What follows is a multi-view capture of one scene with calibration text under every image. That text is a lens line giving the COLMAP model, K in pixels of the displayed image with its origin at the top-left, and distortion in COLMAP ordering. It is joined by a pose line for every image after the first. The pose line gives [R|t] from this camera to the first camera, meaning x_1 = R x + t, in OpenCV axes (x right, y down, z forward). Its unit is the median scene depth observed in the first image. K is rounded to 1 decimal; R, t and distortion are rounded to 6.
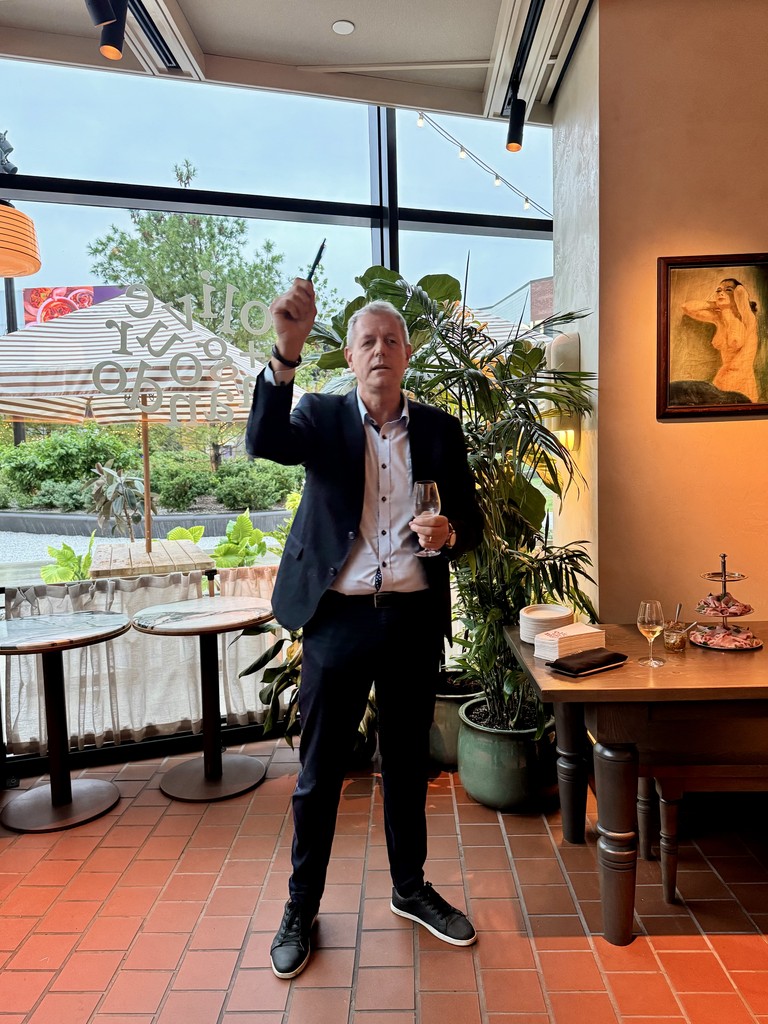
lens RADIAL K [[755.8, 0, 386.6], [0, 755.8, 515.2], [0, 0, 1]] dist [0.007013, 0.006150]
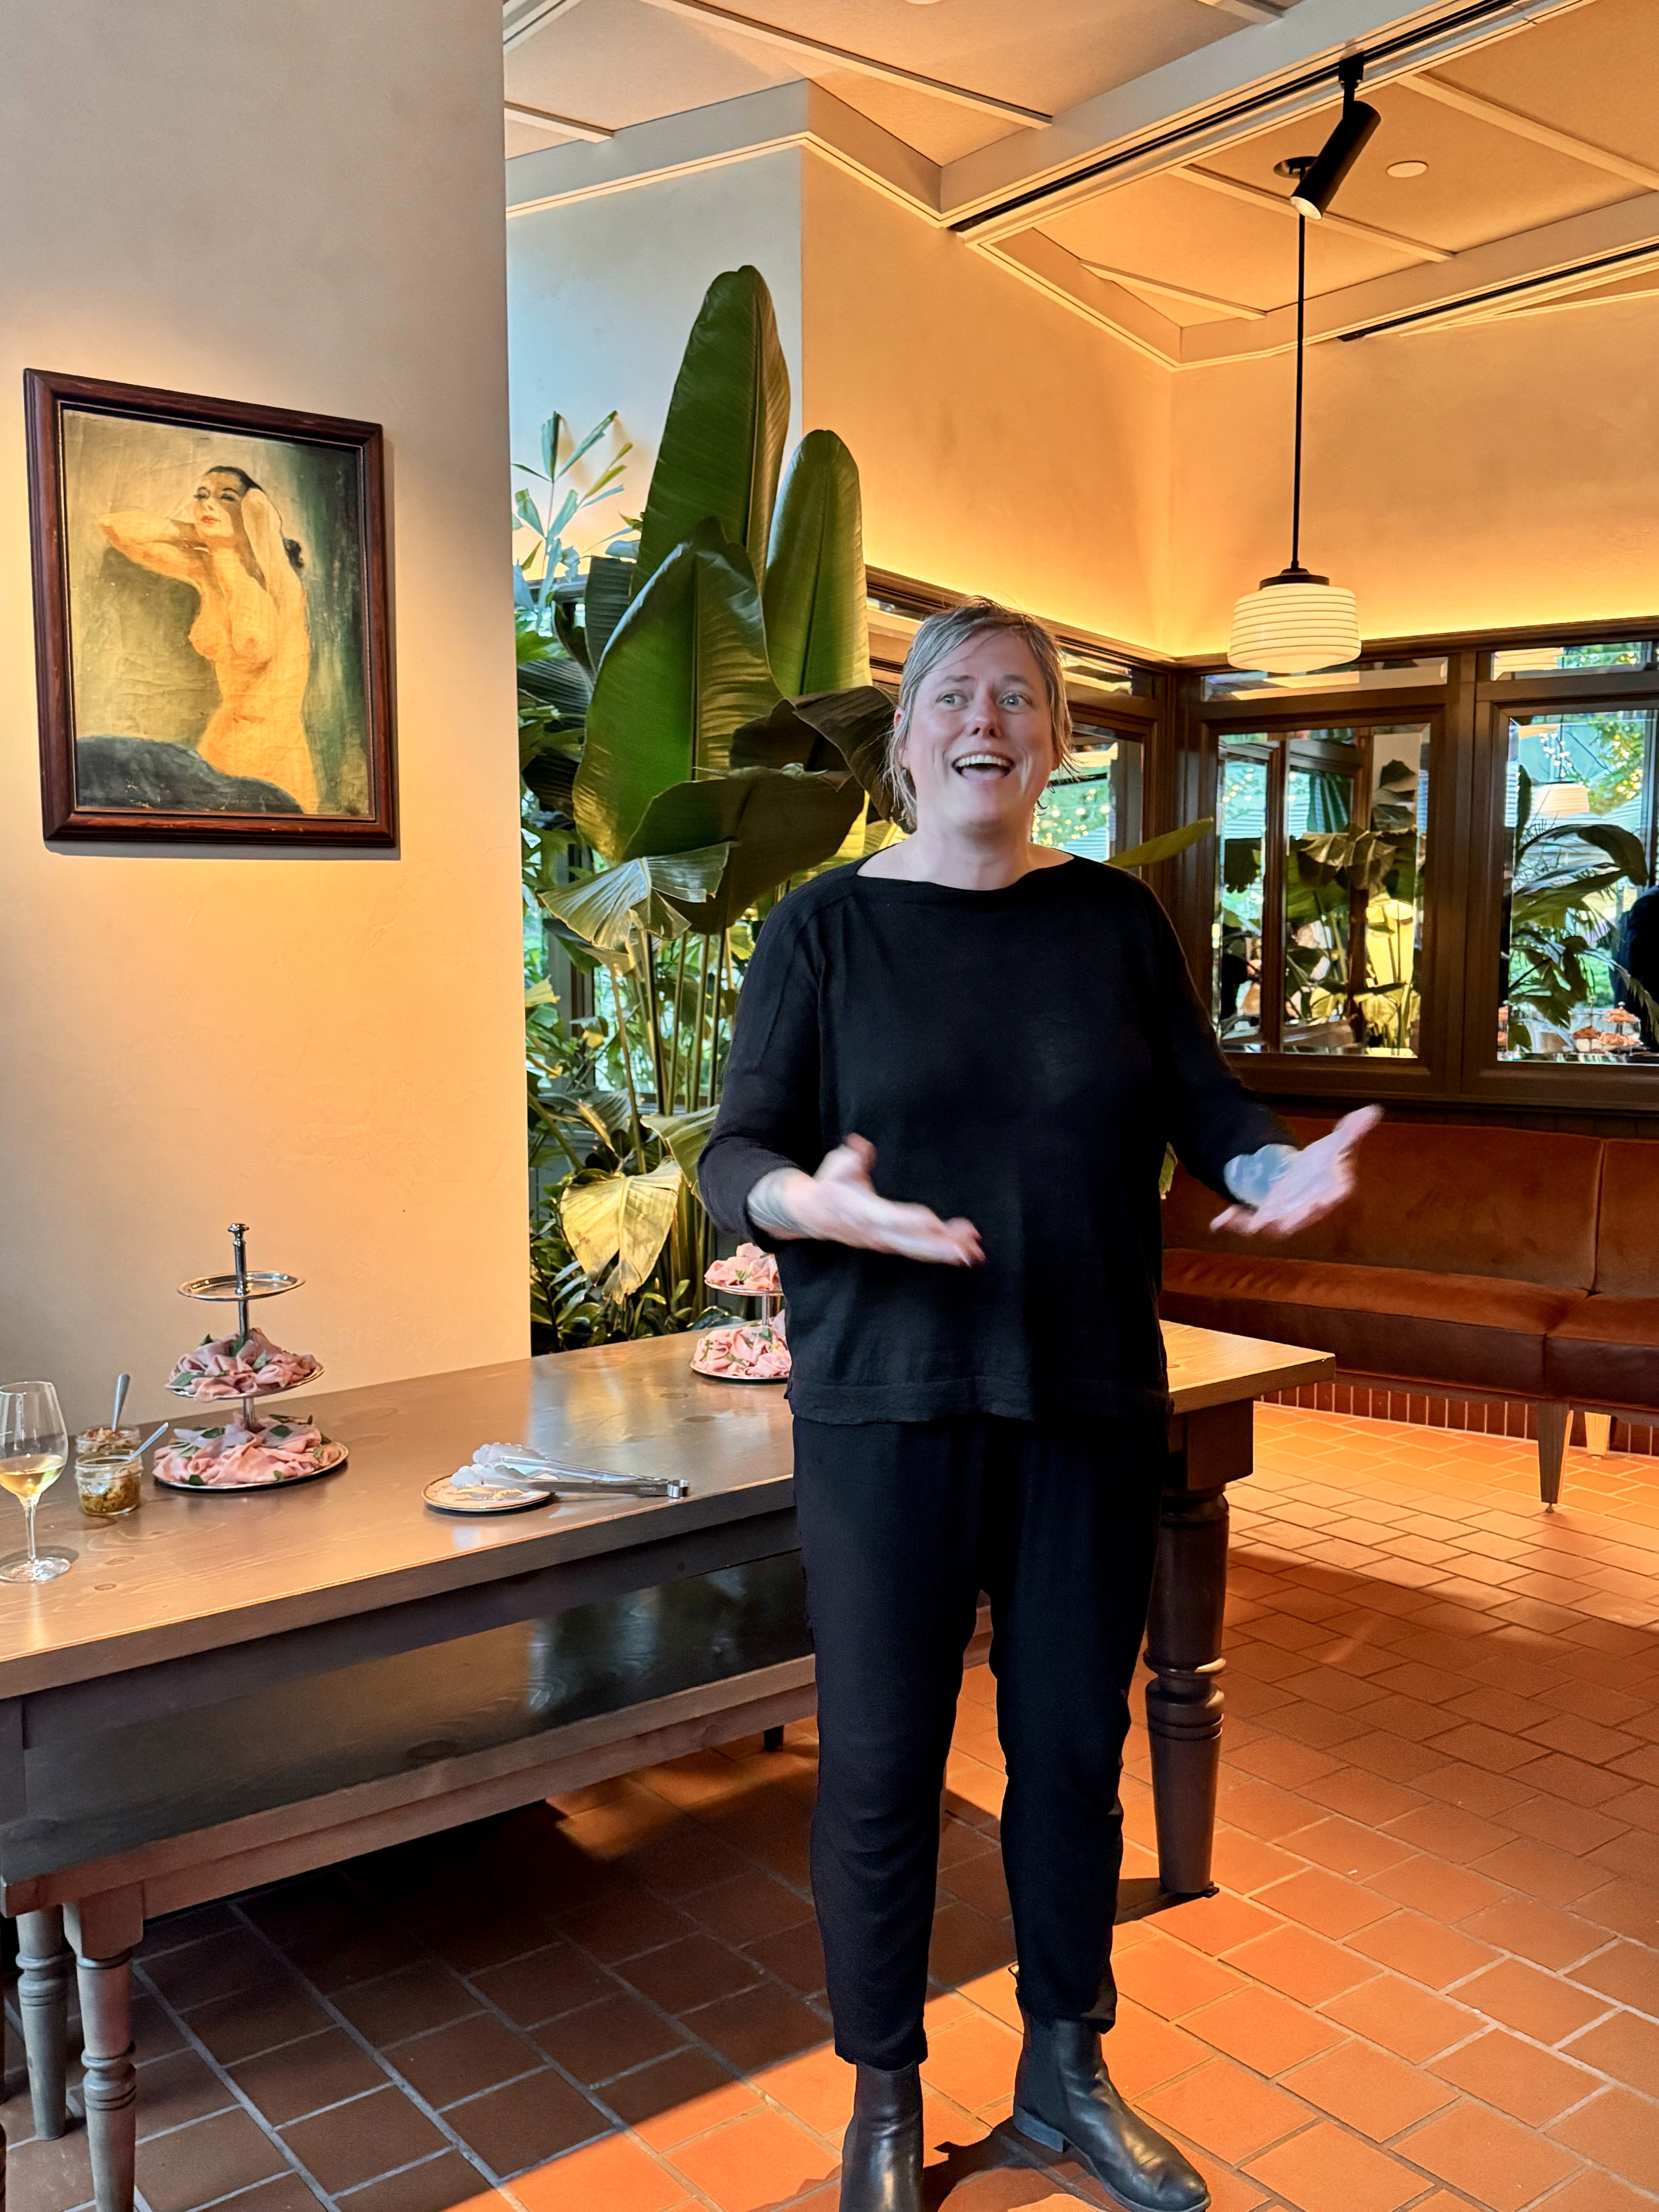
lens RADIAL K [[1985.7, 0, 829.1], [0, 1985.7, 1109.4], [0, 0, 1]] dist [-0.004271, -0.007422]
pose [[0.773945, -0.032421, 0.632423, 0.063566], [0.032058, 0.999414, 0.012002, -0.005635], [-0.632441, 0.010985, 0.774530, 0.083298]]
